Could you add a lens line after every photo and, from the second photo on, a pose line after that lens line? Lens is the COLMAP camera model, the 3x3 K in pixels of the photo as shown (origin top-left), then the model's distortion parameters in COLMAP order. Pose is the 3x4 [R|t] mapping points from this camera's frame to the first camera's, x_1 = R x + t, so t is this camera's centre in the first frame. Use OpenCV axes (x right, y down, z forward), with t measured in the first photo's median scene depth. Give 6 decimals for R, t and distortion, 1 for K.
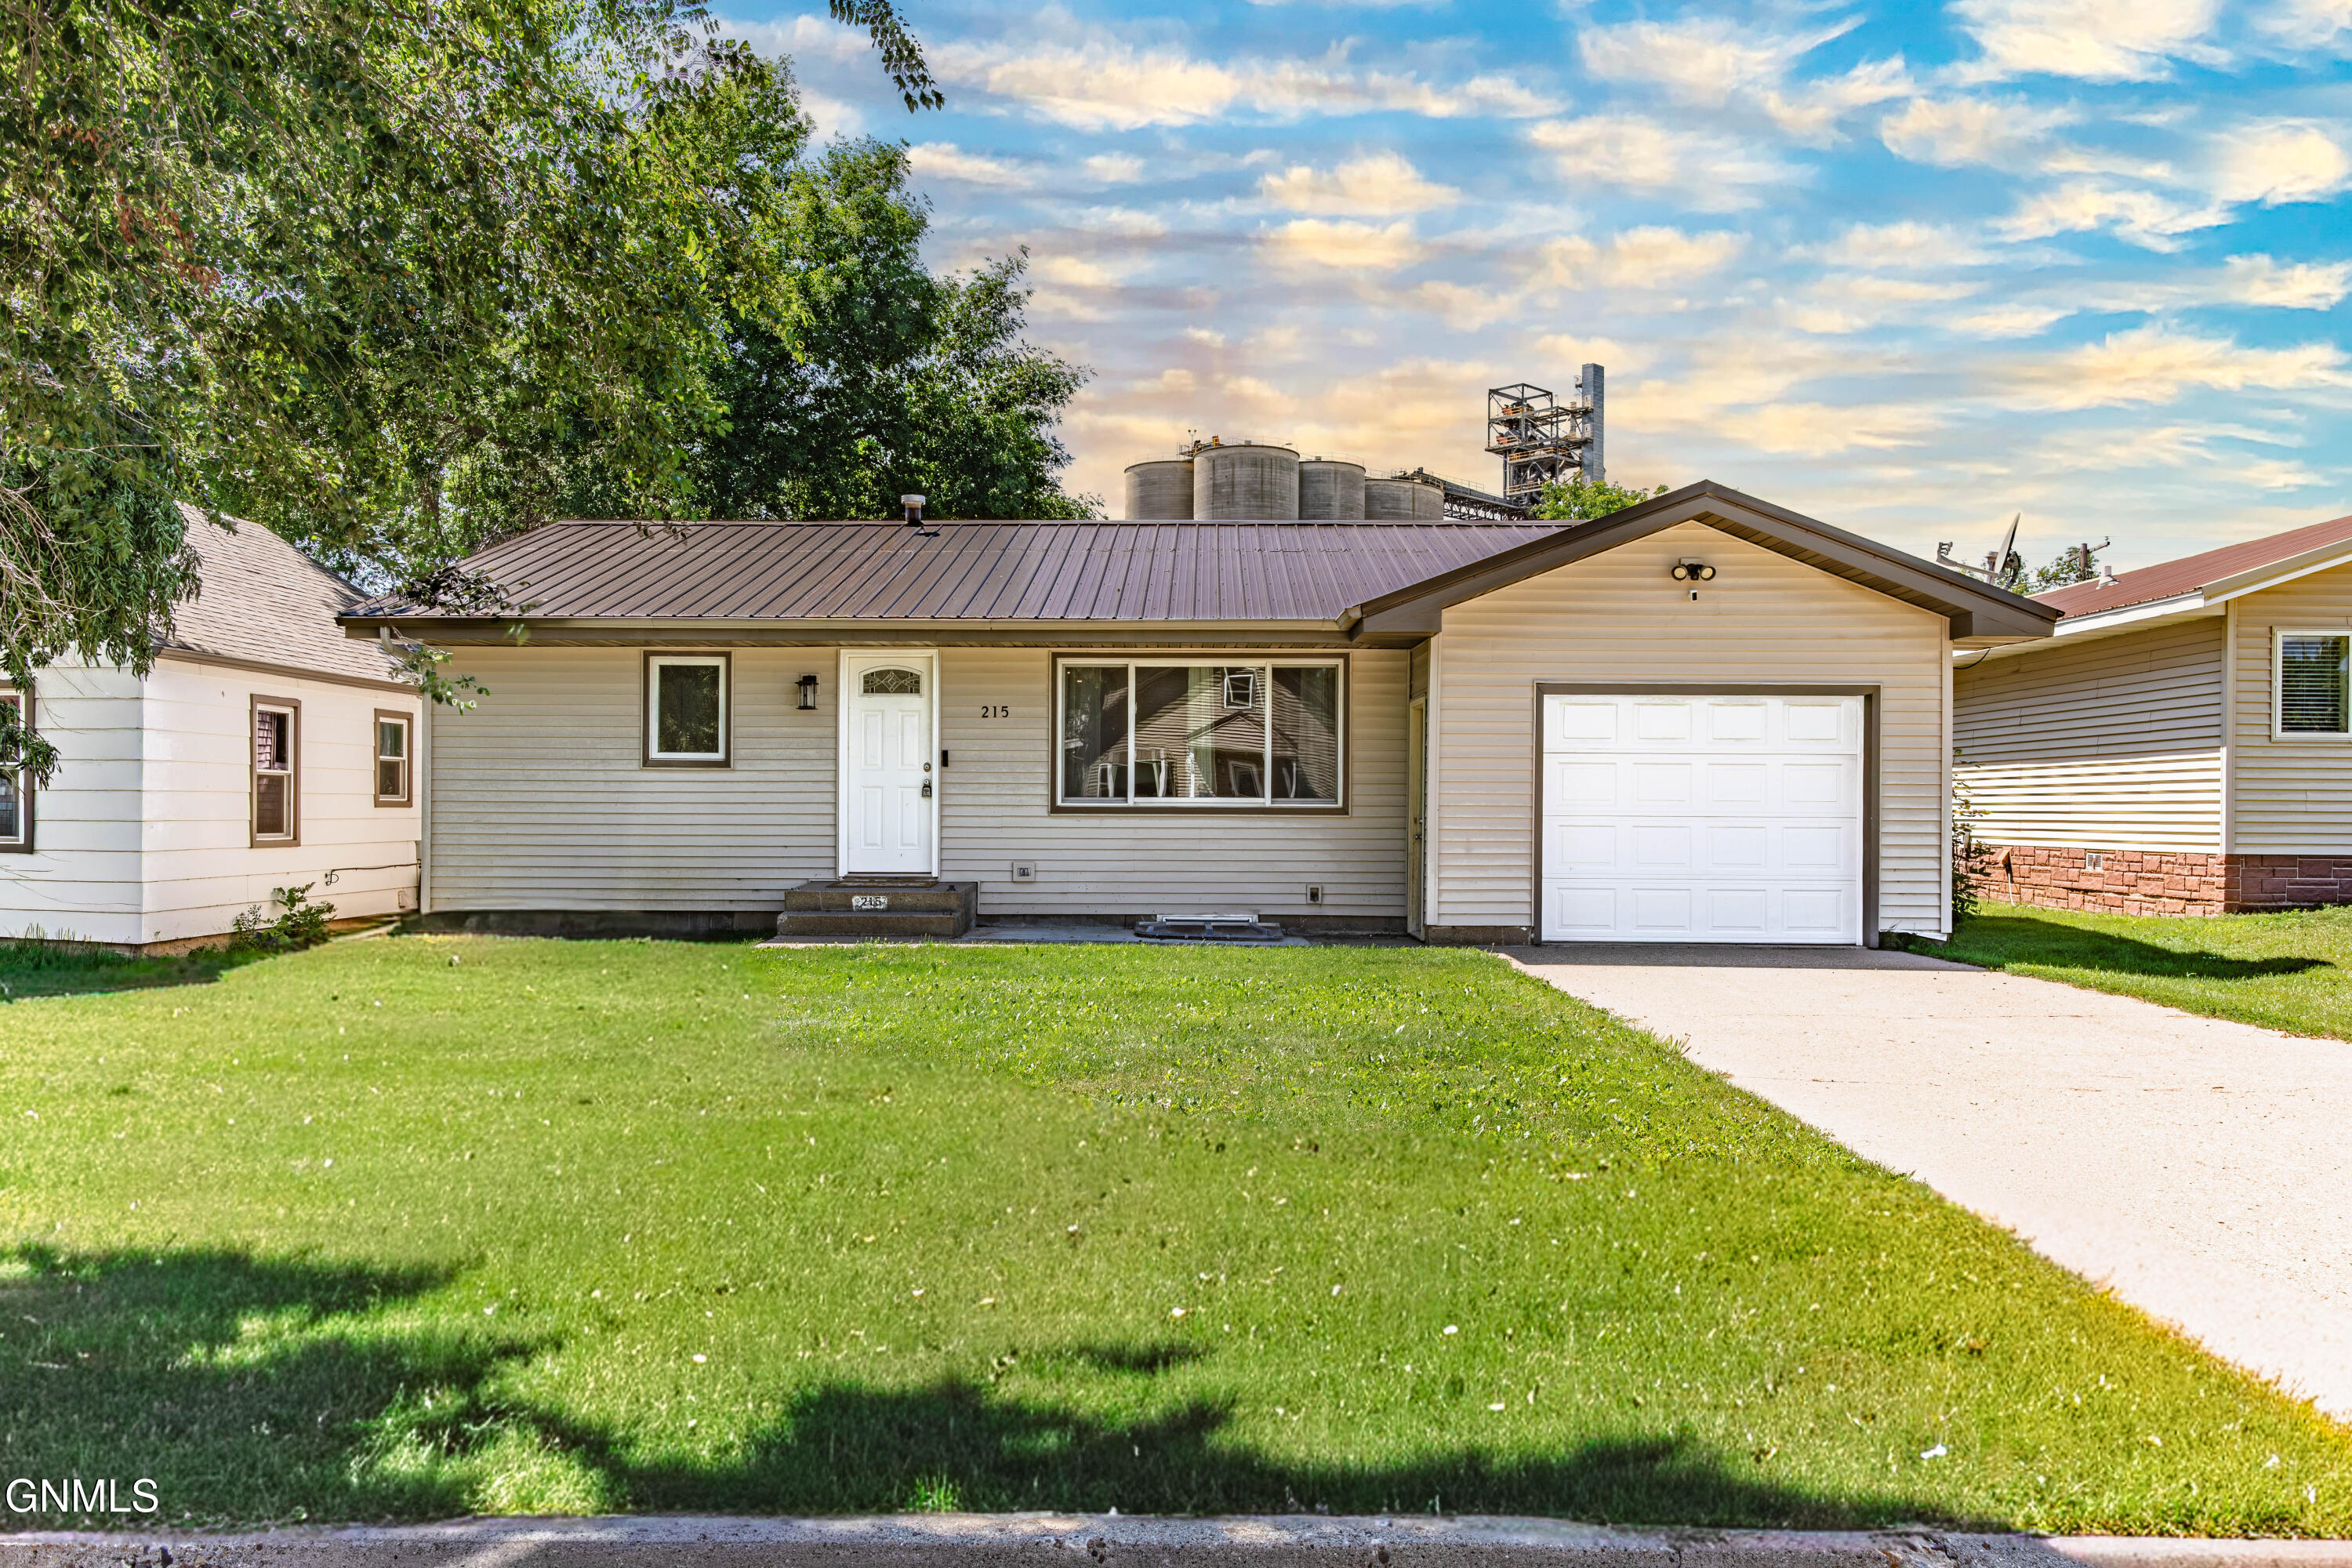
lens RADIAL K [[1669.9, 0, 1175.9], [0, 1669.9, 826.3], [0, 0, 1]] dist [-0.002076, -0.002936]
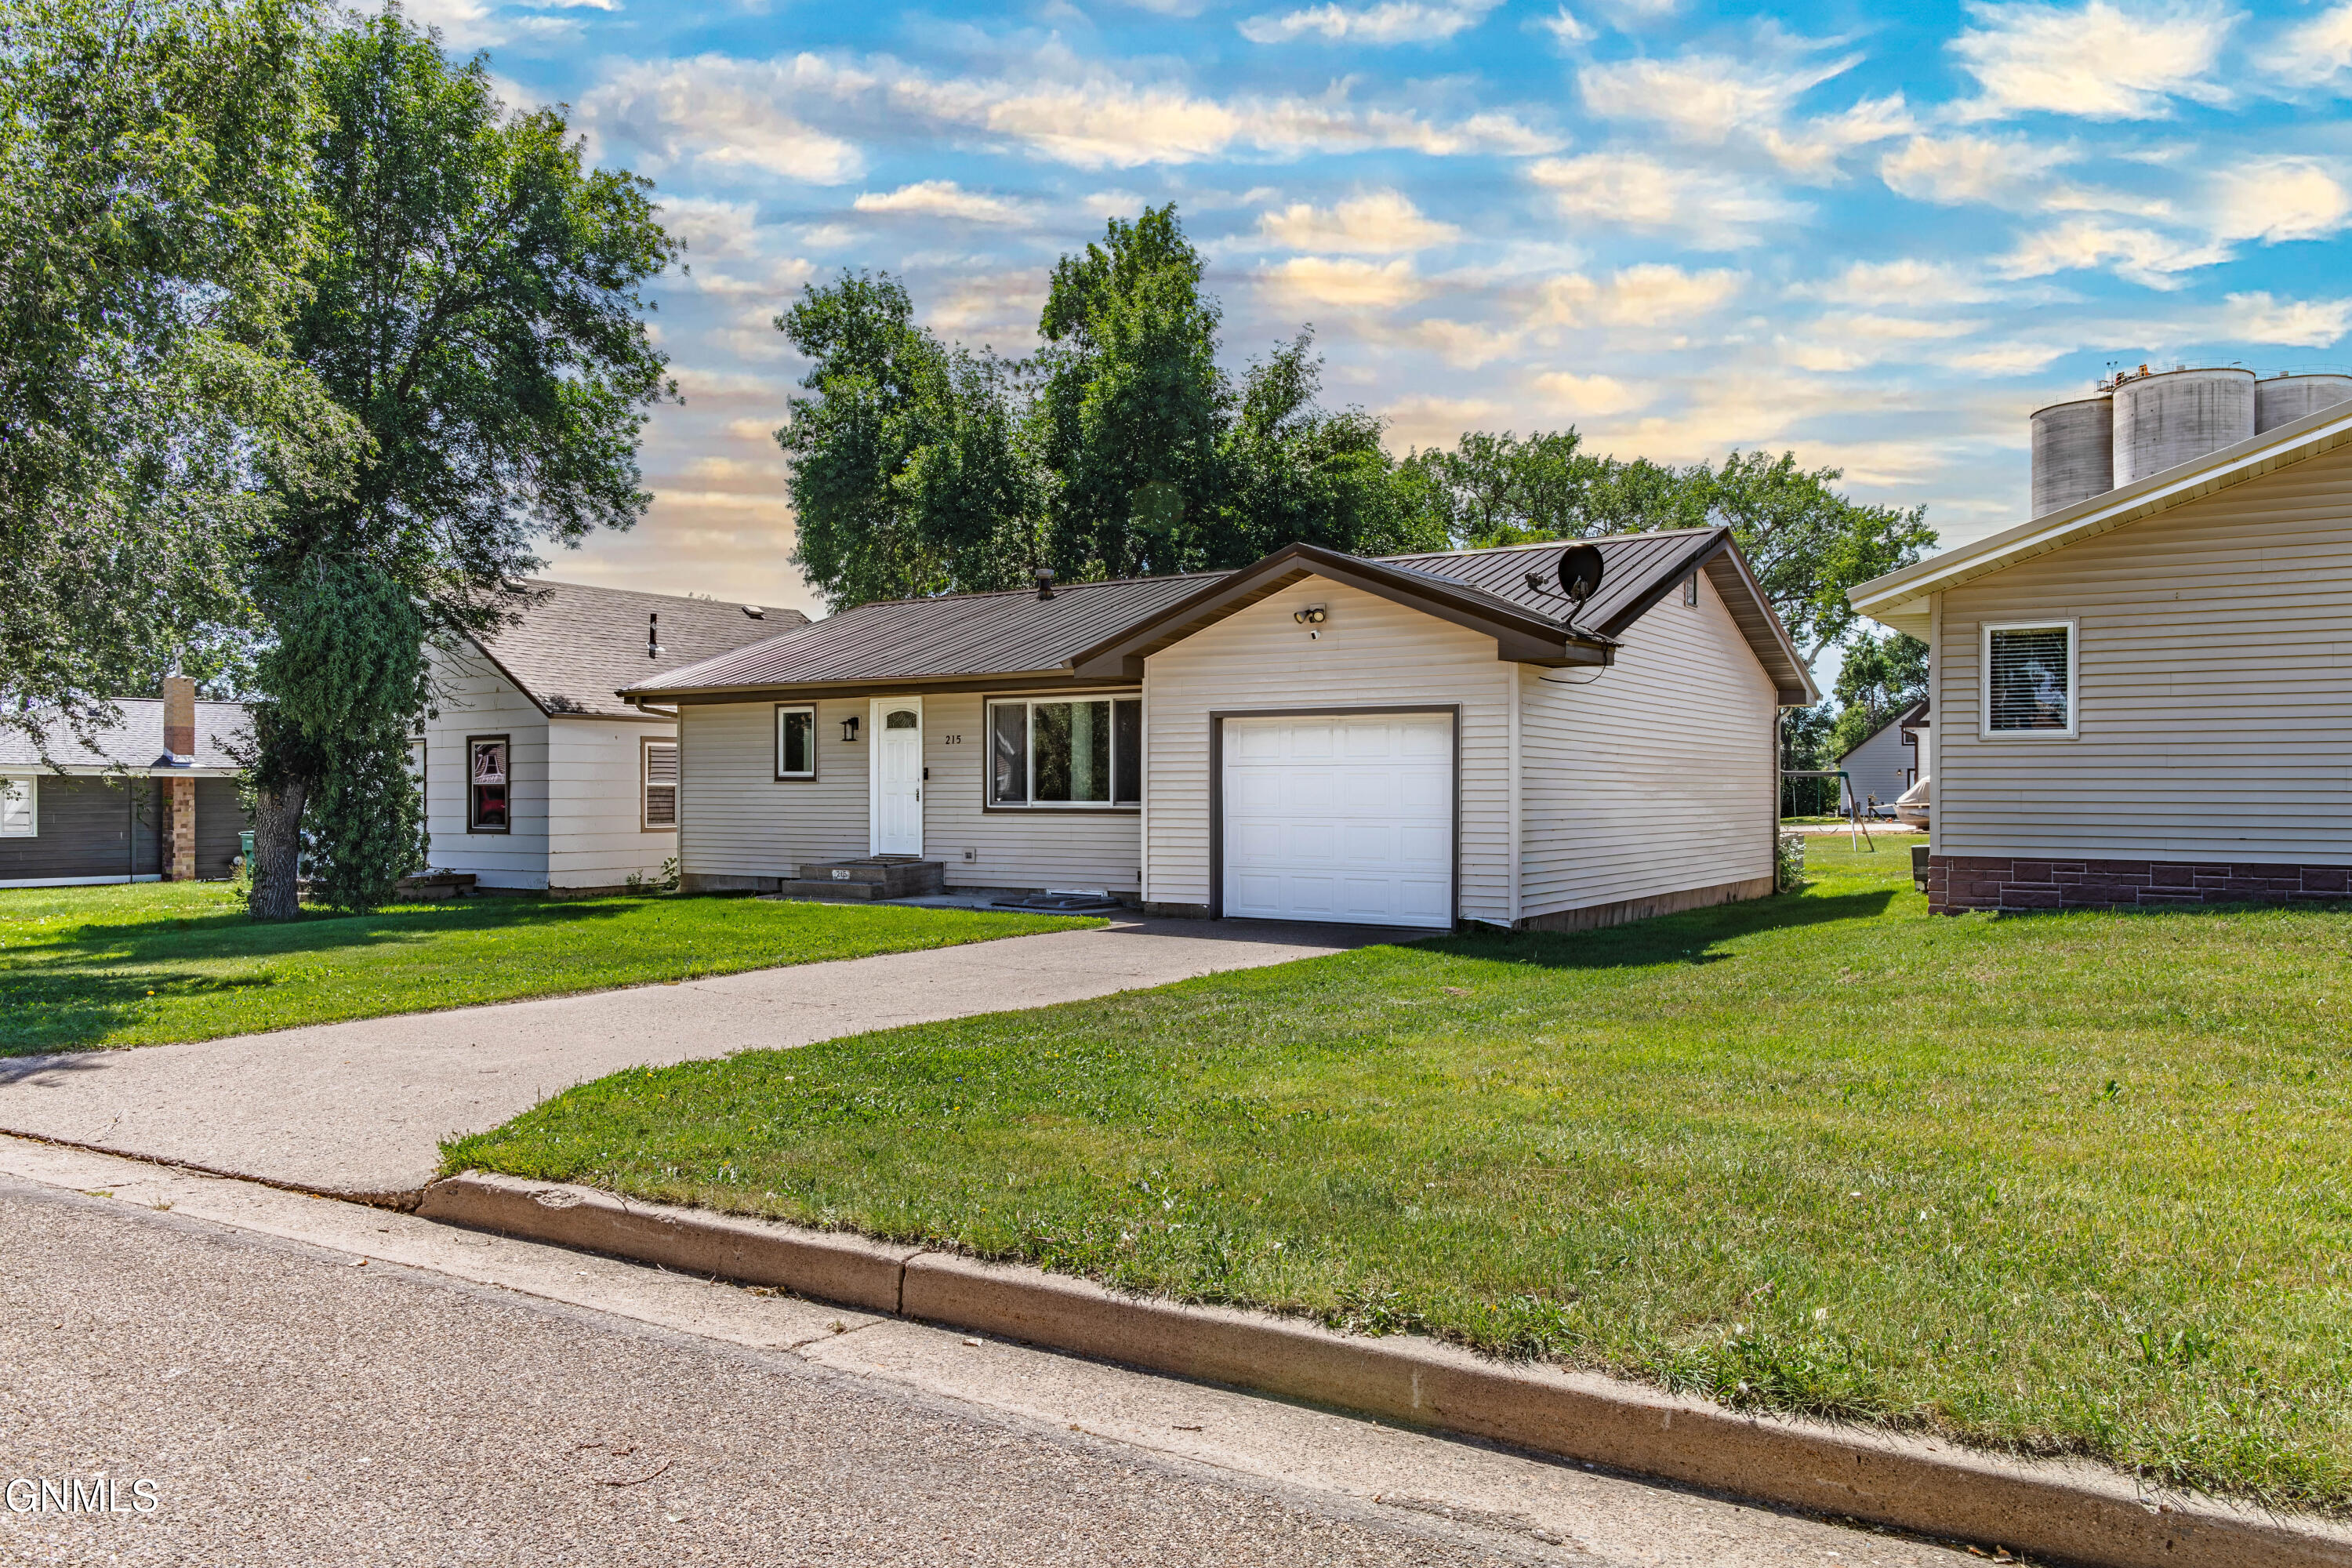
lens RADIAL K [[1669.9, 0, 1175.9], [0, 1669.9, 826.3], [0, 0, 1]] dist [-0.002076, -0.002936]
pose [[0.843648, 0.005969, -0.536863, 0.790248], [-0.000936, 0.999953, 0.009647, -0.009980], [0.536895, -0.007636, 0.843614, -0.071818]]
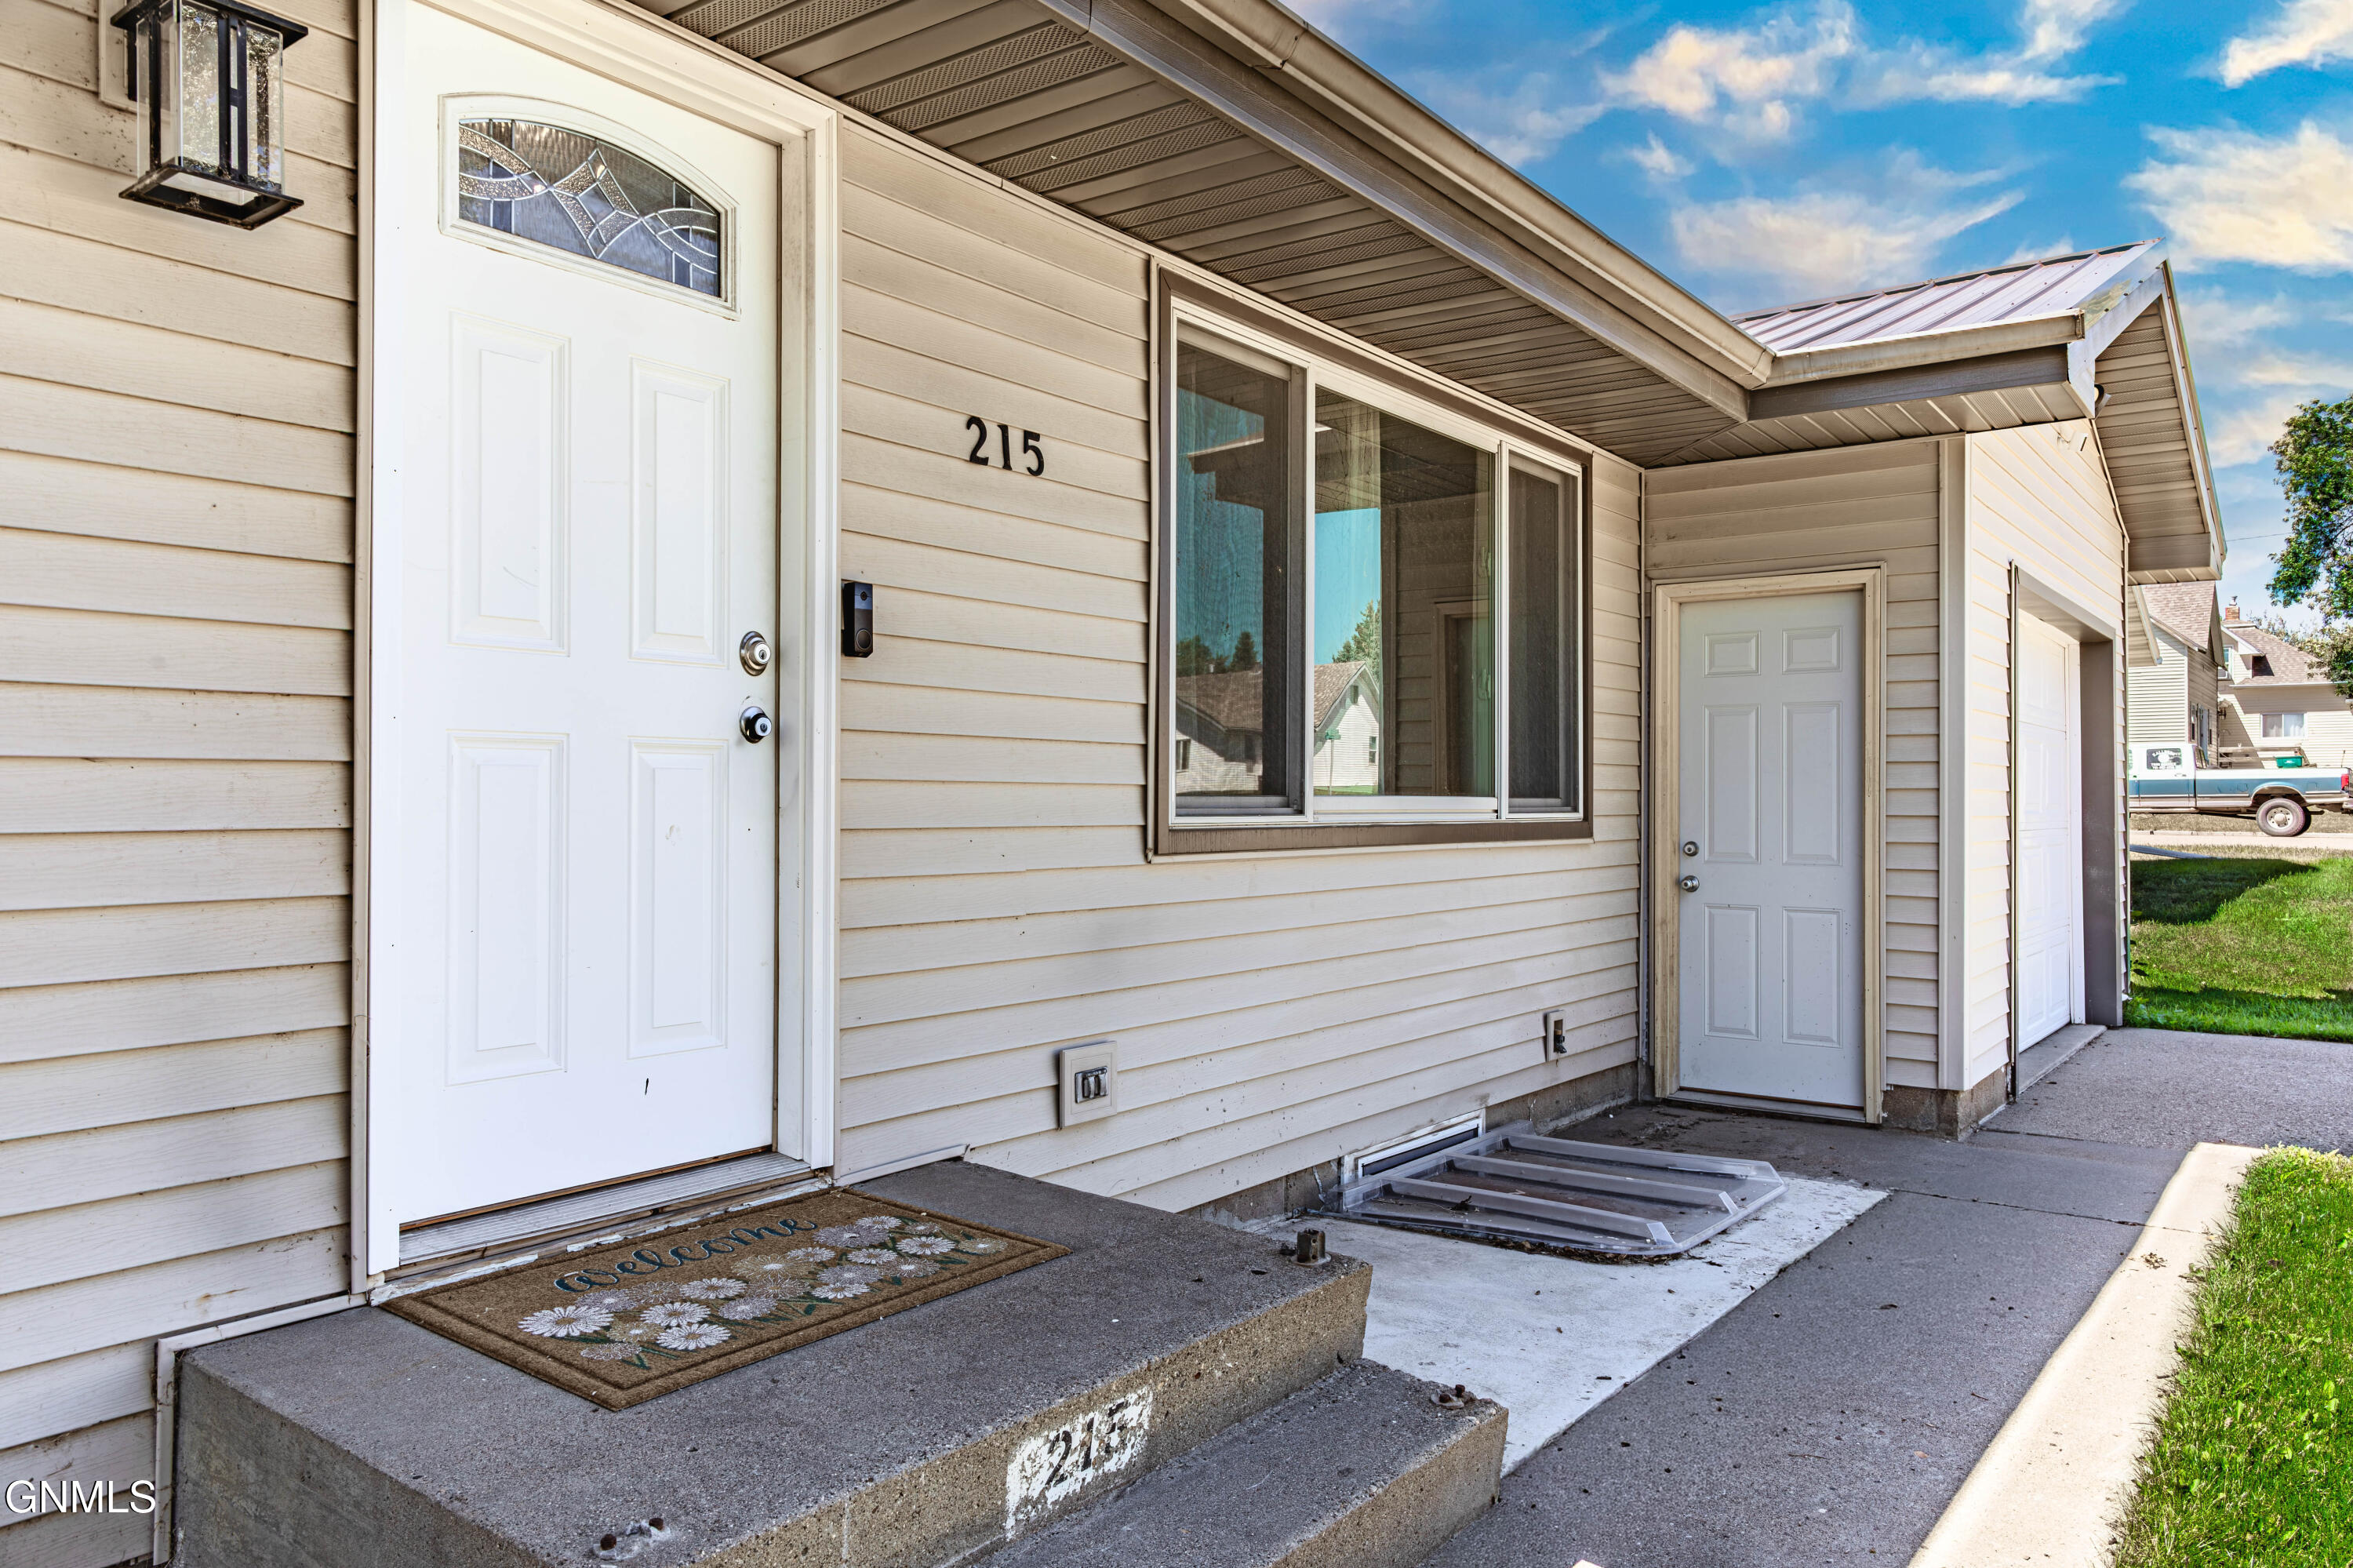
lens RADIAL K [[1612.0, 0, 1211.2], [0, 1612.0, 779.3], [0, 0, 1]] dist [-0.000155, -0.000617]
pose [[0.572114, 0.008489, 0.820130, -0.284207], [0.004379, 0.999901, -0.013404, -0.016464], [-0.820163, 0.011260, 0.572020, 0.837763]]
